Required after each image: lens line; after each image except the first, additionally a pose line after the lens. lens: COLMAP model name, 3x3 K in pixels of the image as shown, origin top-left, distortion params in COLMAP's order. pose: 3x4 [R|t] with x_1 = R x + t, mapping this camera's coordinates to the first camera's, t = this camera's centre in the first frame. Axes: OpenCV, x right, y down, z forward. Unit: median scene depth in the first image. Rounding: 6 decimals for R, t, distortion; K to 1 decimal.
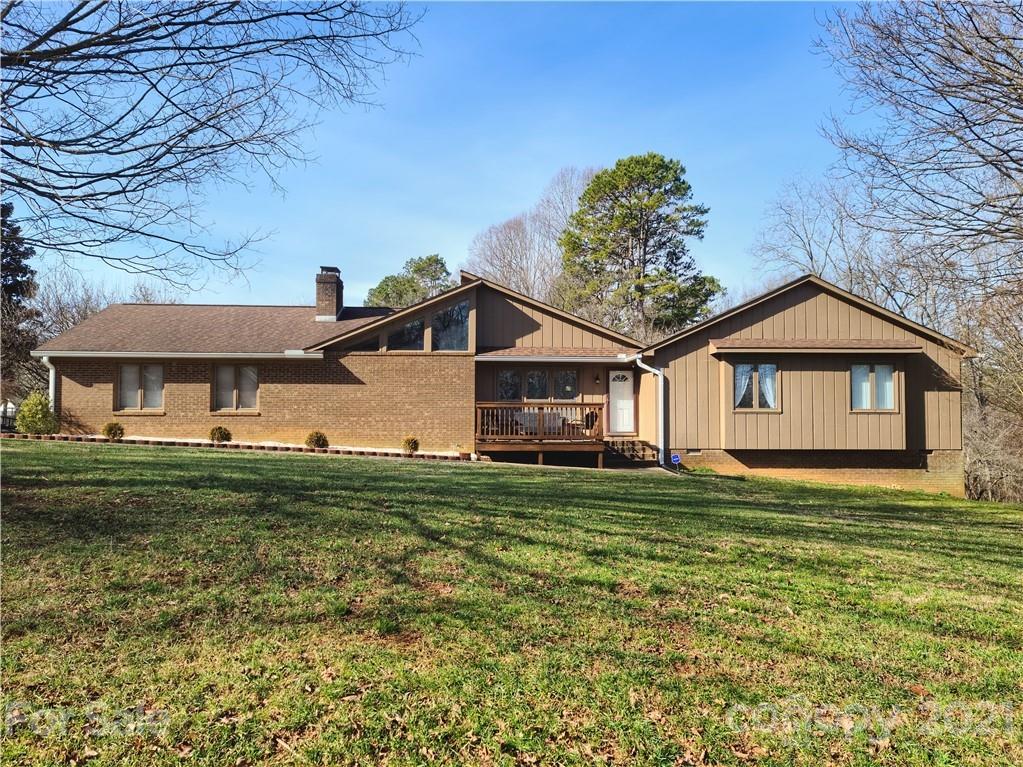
lens RADIAL K [[737.5, 0, 515.7], [0, 737.5, 401.3], [0, 0, 1]] dist [0.054015, -0.006296]
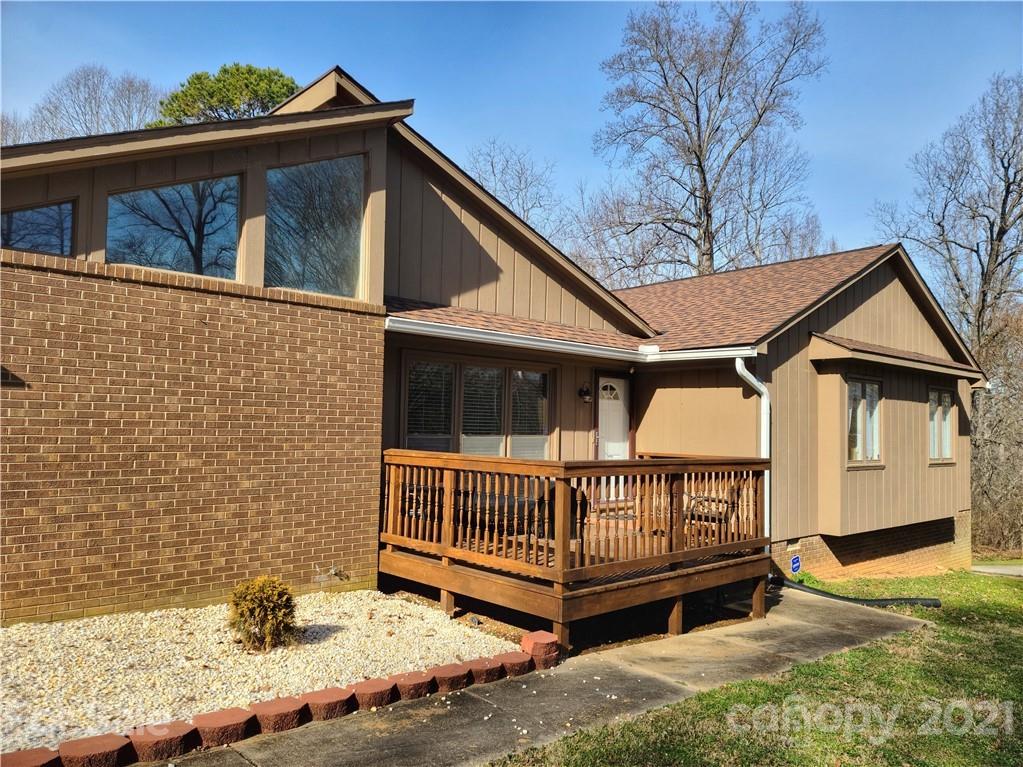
lens RADIAL K [[737.5, 0, 515.7], [0, 737.5, 401.3], [0, 0, 1]] dist [0.054015, -0.006296]
pose [[0.766798, 0.036479, 0.640852, -0.241721], [-0.037927, 0.999214, -0.011498, -0.018880], [-0.640768, -0.015489, 0.767579, 0.700558]]
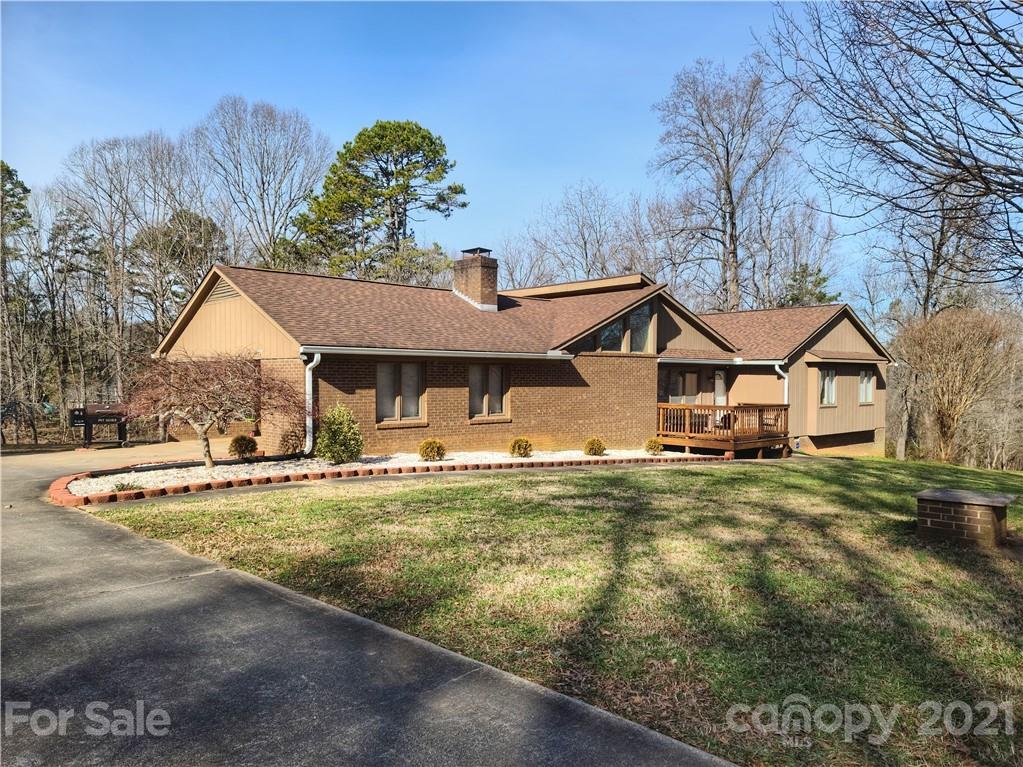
lens RADIAL K [[737.5, 0, 515.7], [0, 737.5, 401.3], [0, 0, 1]] dist [0.054015, -0.006296]
pose [[0.766564, -0.020079, 0.641854, -0.919469], [-0.022721, 0.998037, 0.058358, -0.058081], [-0.641766, -0.059318, 0.764603, 0.325101]]
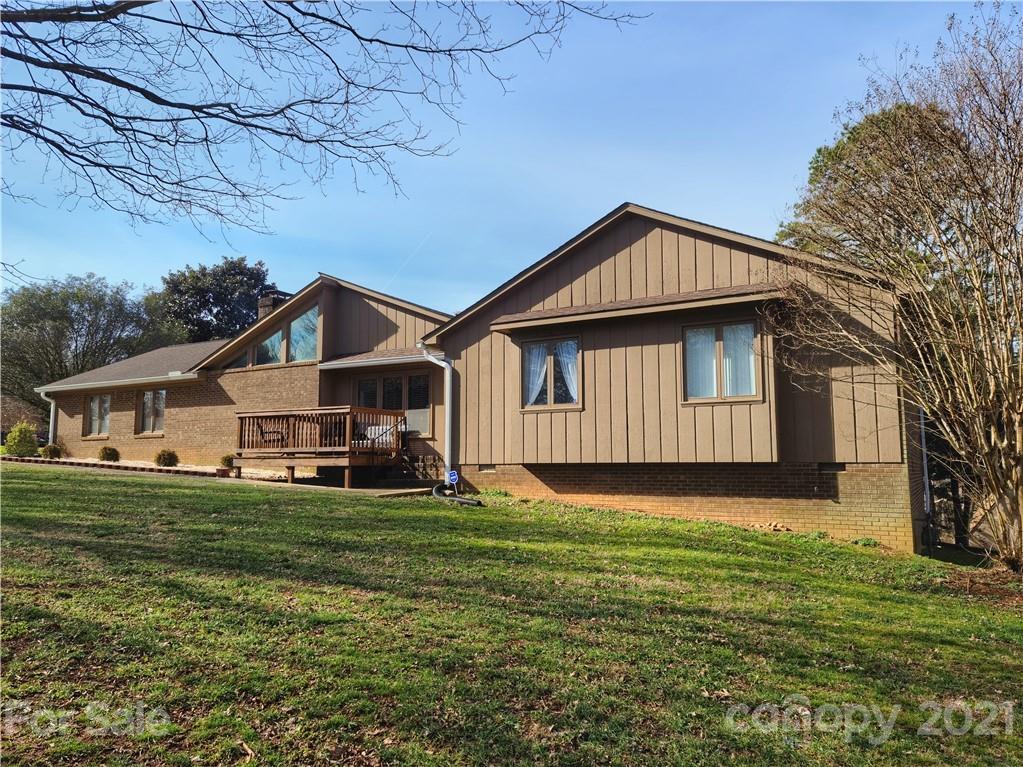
lens RADIAL K [[737.5, 0, 515.7], [0, 737.5, 401.3], [0, 0, 1]] dist [0.054015, -0.006296]
pose [[0.850873, -0.052125, -0.522779, 0.629679], [0.016730, 0.997250, -0.072204, 0.053198], [0.525105, 0.052690, 0.849405, 0.374579]]
